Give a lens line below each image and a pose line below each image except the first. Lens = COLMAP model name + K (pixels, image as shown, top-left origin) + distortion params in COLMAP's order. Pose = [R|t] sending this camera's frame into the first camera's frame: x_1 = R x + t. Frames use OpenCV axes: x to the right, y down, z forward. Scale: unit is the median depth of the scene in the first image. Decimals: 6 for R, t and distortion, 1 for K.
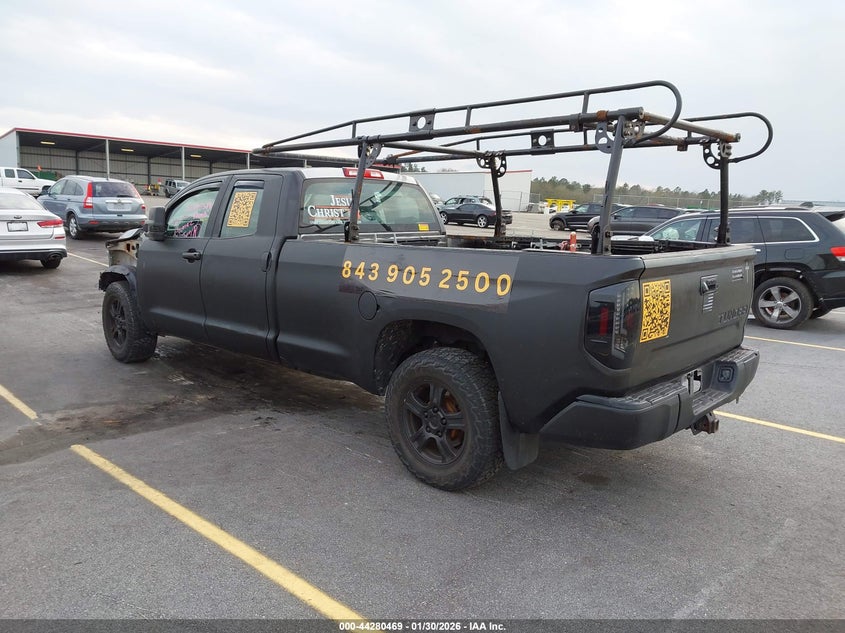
lens RADIAL K [[681.8, 0, 422.5], [0, 681.8, 316.5], [0, 0, 1]] dist [-0.005967, -0.002232]
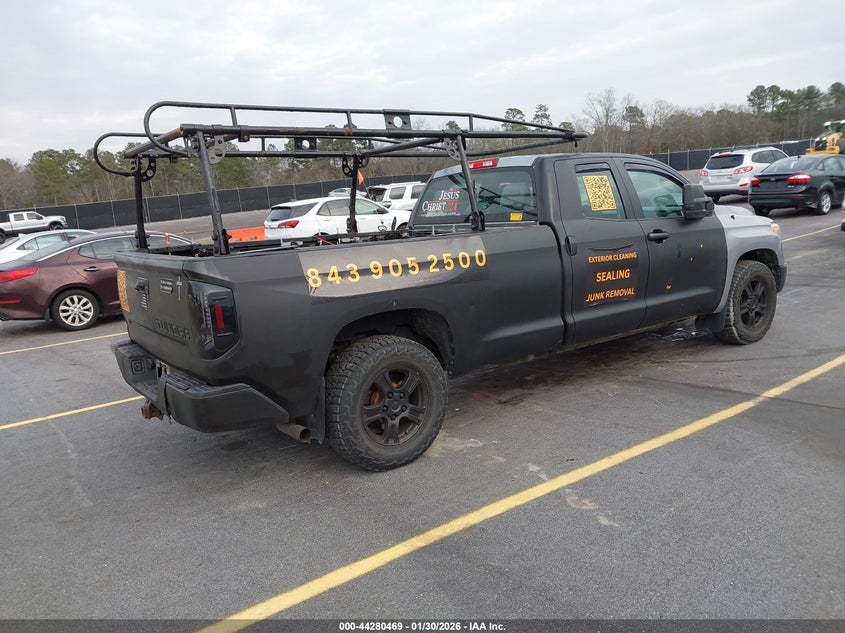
lens RADIAL K [[625.4, 0, 422.5], [0, 625.4, 316.5], [0, 0, 1]] dist [0.080643, -0.000005]
pose [[0.222656, -0.185622, 0.957063, -0.965039], [0.210997, 0.967613, 0.138581, -0.116164], [-0.951790, 0.171081, 0.254610, 0.747726]]
